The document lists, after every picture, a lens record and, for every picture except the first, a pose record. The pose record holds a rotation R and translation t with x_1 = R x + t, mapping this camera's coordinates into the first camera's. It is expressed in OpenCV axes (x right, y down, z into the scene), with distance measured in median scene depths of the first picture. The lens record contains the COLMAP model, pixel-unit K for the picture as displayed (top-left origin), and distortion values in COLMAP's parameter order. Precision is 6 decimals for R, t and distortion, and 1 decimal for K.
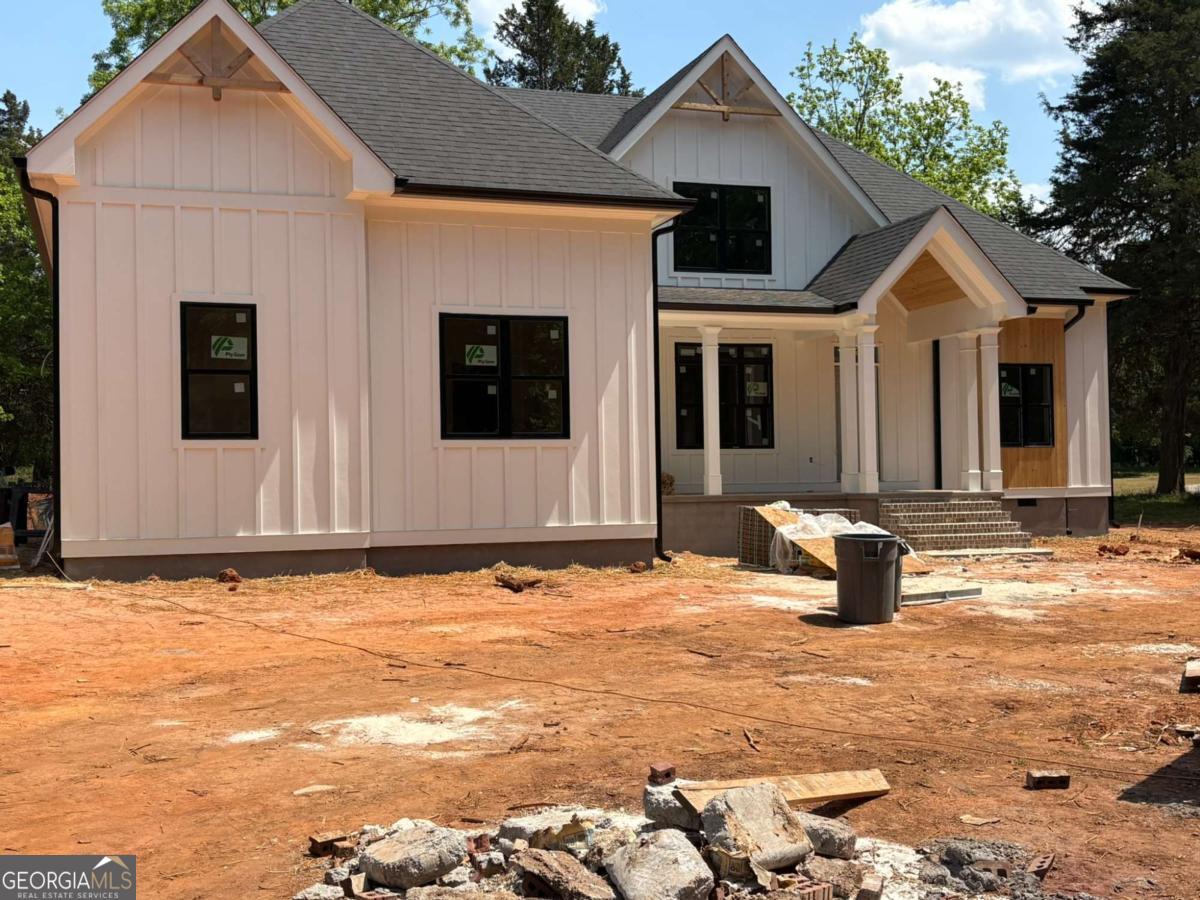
lens RADIAL K [[1416.6, 0, 604.6], [0, 1416.6, 456.4], [0, 0, 1]] dist [0.011878, 0.000000]
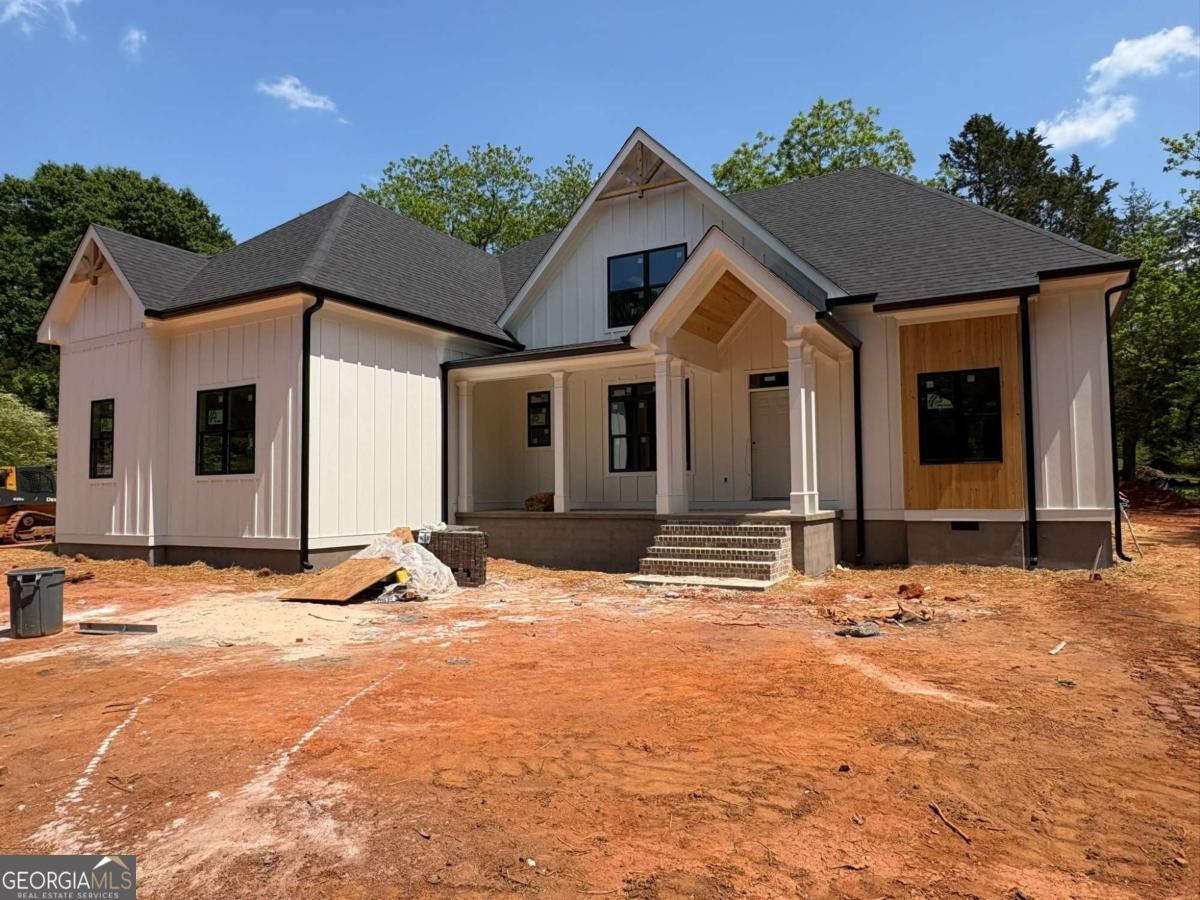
lens RADIAL K [[781.4, 0, 601.0], [0, 781.4, 437.3], [0, 0, 1]] dist [0.010540, -0.001631]
pose [[0.667008, -0.045392, -0.743666, 0.579086], [0.017733, 0.998827, -0.045061, -0.005628], [0.744839, 0.016868, 0.667031, 0.565704]]
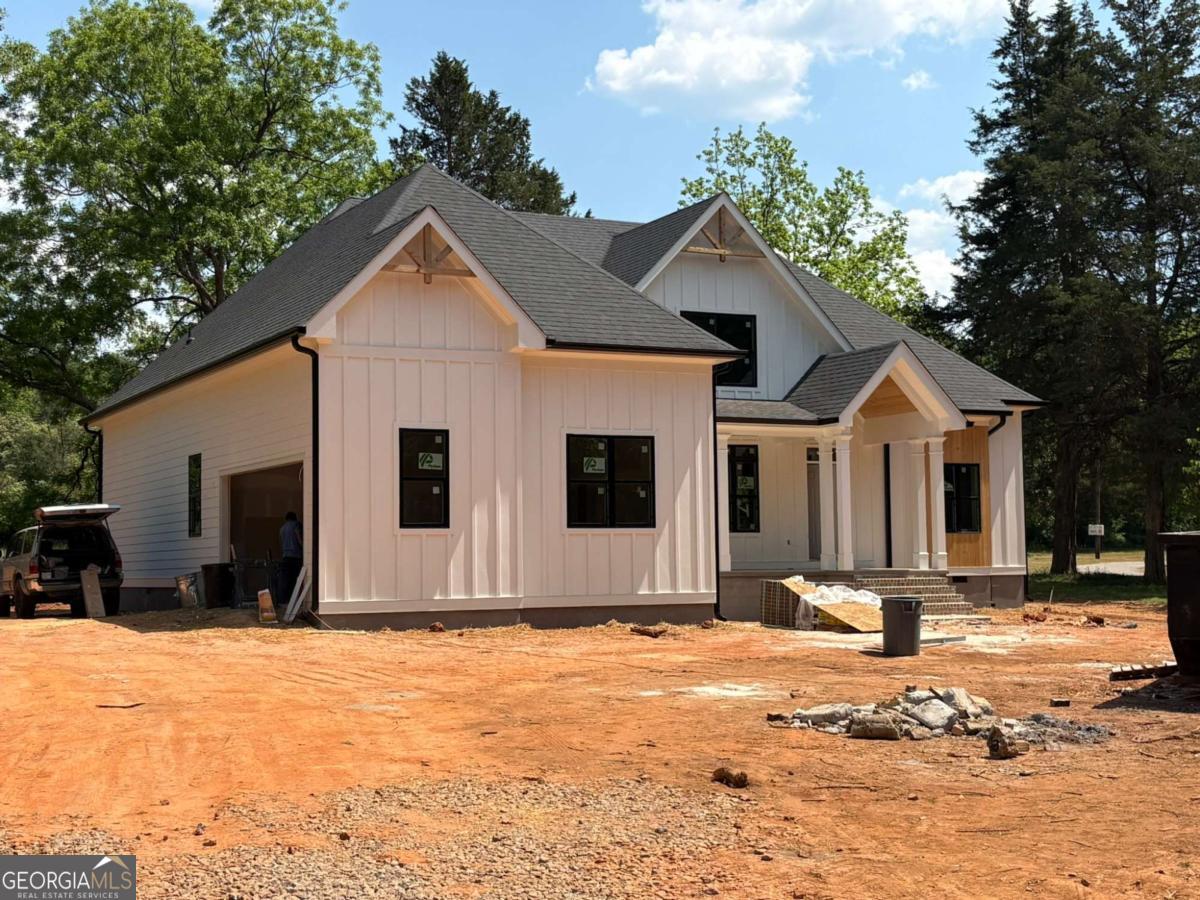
lens RADIAL K [[1739.3, 0, 596.1], [0, 1739.3, 450.0], [0, 0, 1]] dist [0.093765, 0.000000]
pose [[0.991229, 0.013215, 0.131493, -0.226278], [-0.007381, 0.998971, -0.044754, -0.009199], [-0.131949, 0.043391, 0.990306, -0.475152]]
